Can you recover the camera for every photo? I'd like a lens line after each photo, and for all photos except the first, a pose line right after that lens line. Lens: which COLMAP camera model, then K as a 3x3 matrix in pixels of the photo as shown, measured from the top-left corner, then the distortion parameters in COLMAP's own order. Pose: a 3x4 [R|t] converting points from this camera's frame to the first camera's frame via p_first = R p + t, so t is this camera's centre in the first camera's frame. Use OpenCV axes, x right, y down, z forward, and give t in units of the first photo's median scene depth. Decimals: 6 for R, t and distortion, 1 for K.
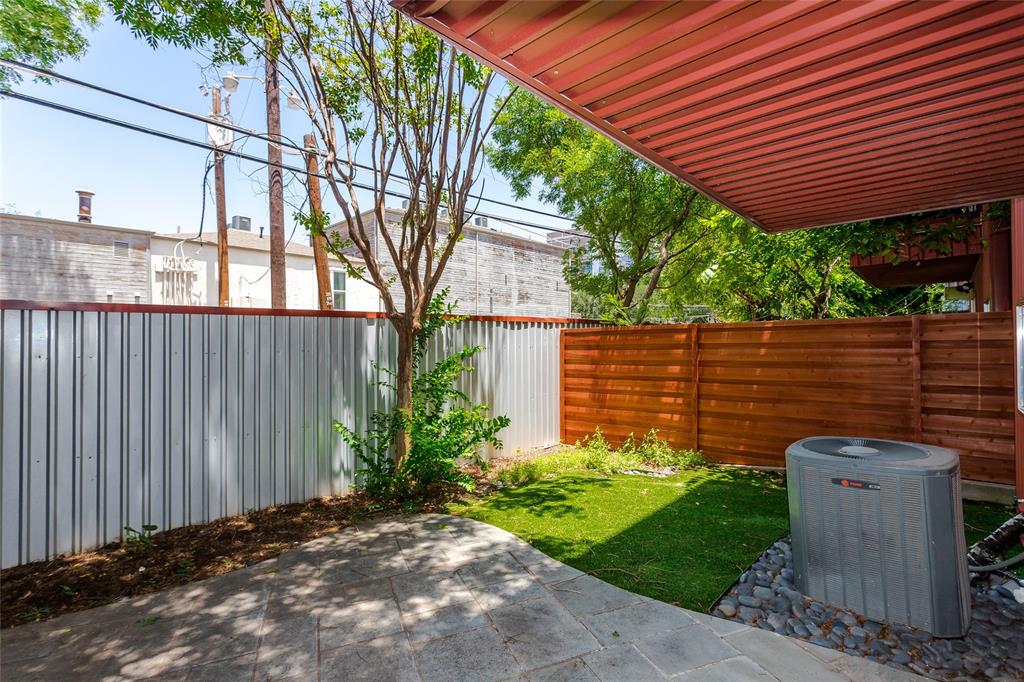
lens RADIAL K [[487.9, 0, 521.4], [0, 487.9, 339.6], [0, 0, 1]] dist [0.002521, 0.001116]
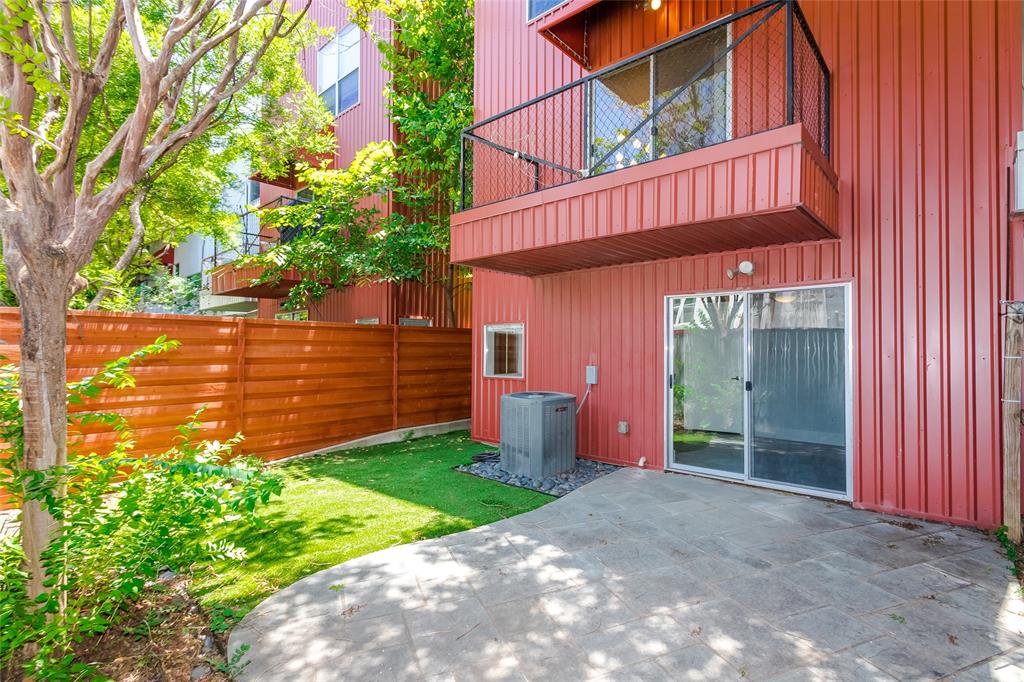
lens RADIAL K [[487.9, 0, 521.6], [0, 487.9, 343.7], [0, 0, 1]] dist [0.002521, 0.001116]
pose [[0.010323, 0.023874, 0.999662, -0.835694], [-0.017293, 0.999570, -0.023693, 0.043748], [-0.999797, -0.017042, 0.010732, 0.703207]]
